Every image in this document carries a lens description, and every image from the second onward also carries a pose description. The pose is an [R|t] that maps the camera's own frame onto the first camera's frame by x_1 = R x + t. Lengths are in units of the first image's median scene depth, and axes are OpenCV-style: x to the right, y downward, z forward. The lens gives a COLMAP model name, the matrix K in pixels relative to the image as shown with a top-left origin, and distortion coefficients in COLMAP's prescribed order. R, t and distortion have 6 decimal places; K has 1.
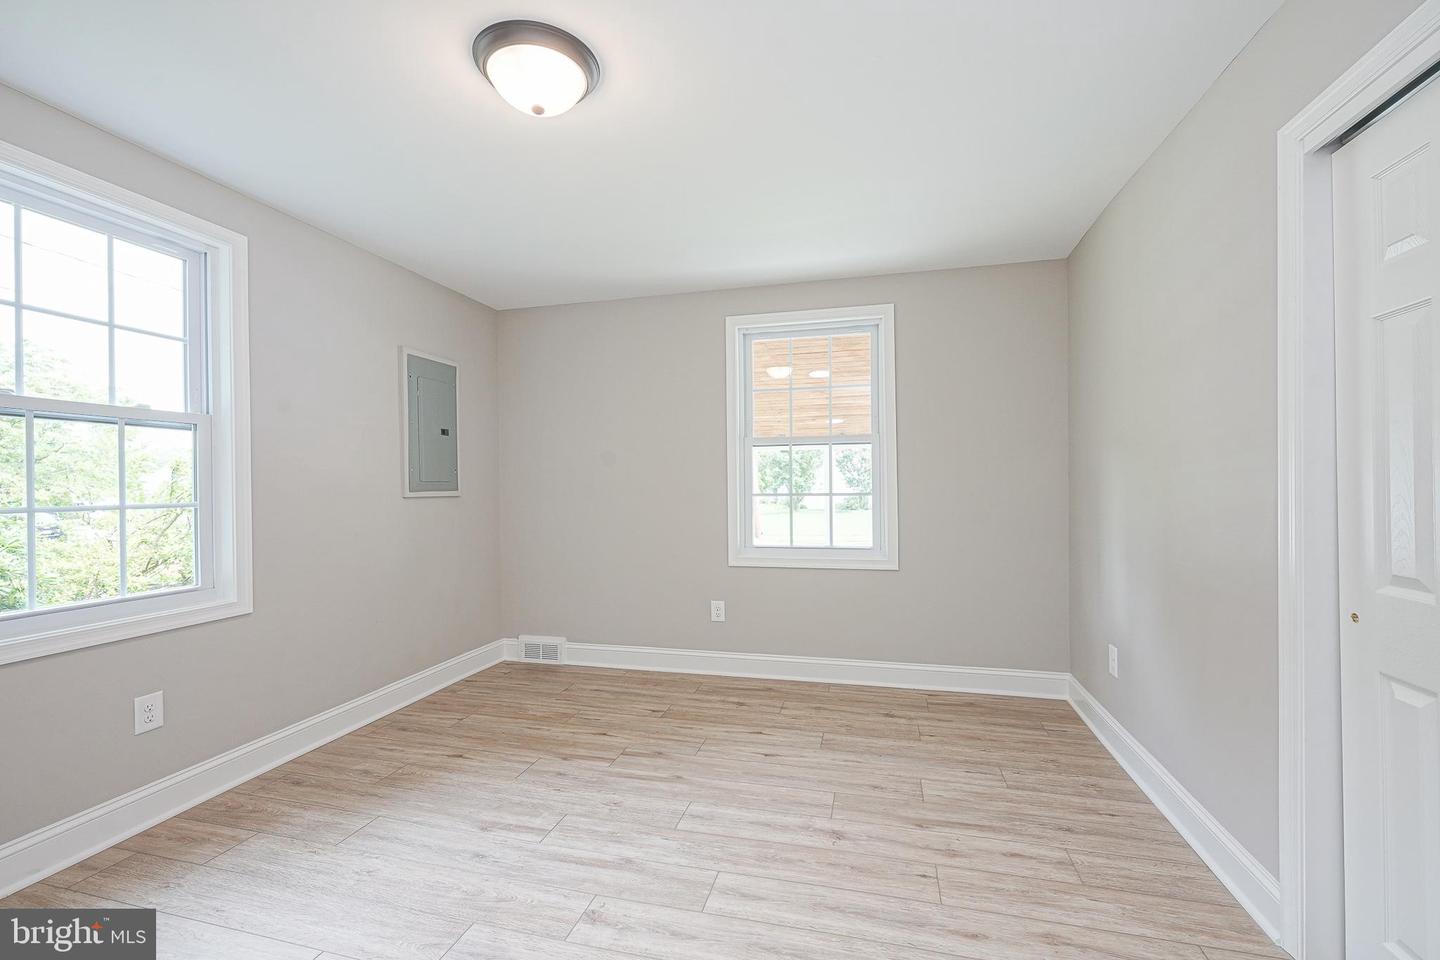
lens RADIAL K [[581.4, 0, 719.5], [0, 581.4, 489.7], [0, 0, 1]] dist [-0.001012, 0.000053]
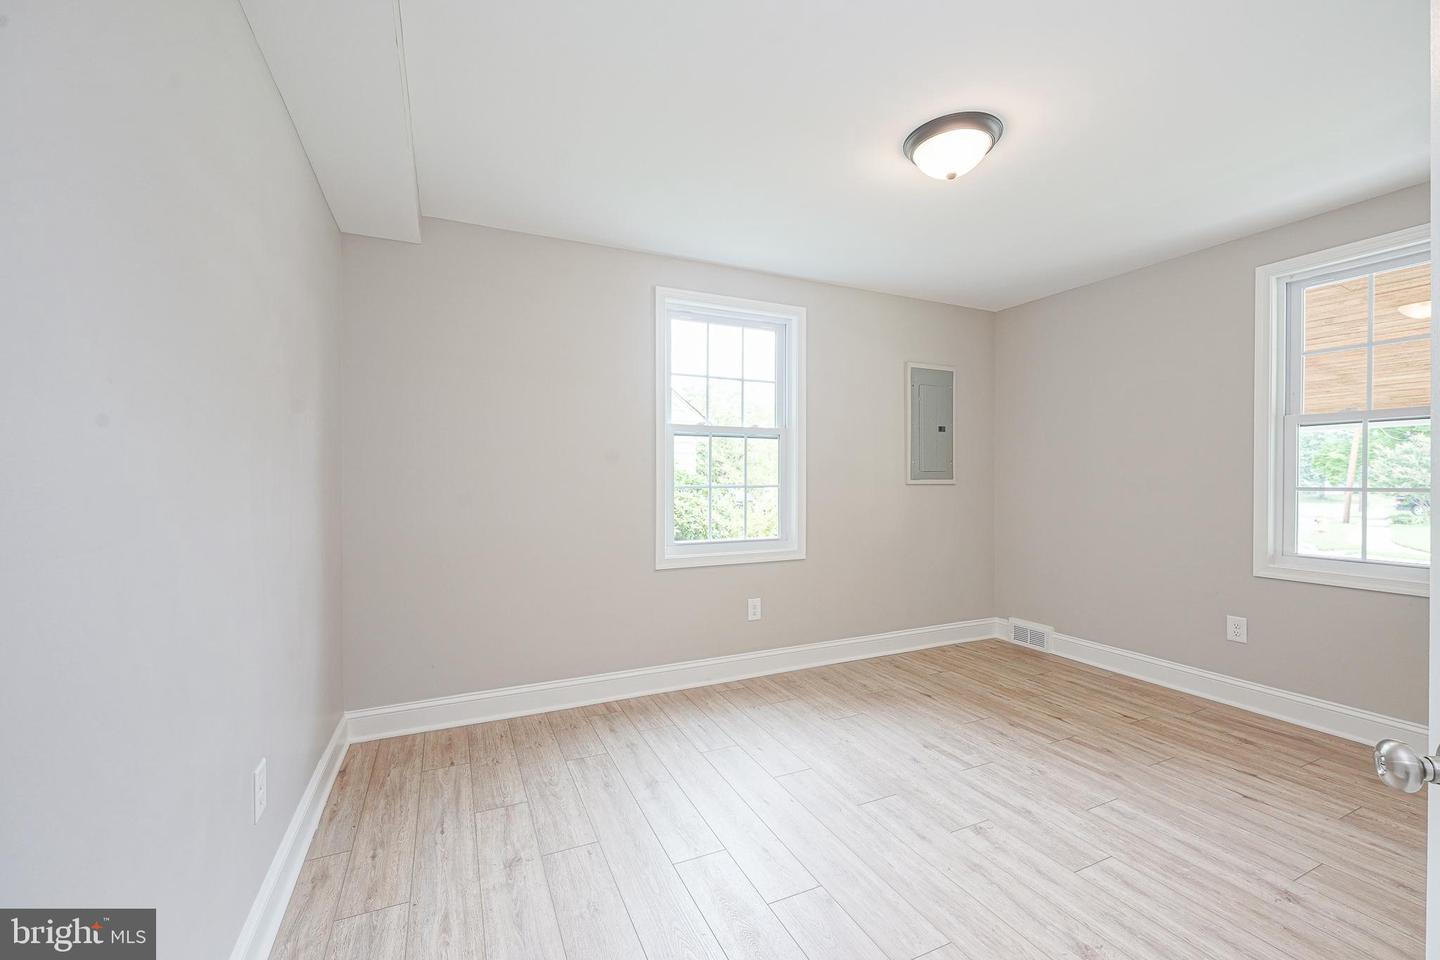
lens RADIAL K [[581.4, 0, 719.5], [0, 581.4, 489.7], [0, 0, 1]] dist [-0.001012, 0.000053]
pose [[0.623063, 0.025240, -0.781765, 0.231414], [-0.010728, 0.999661, 0.023725, -0.000413], [0.782098, -0.006395, 0.623122, -0.109091]]
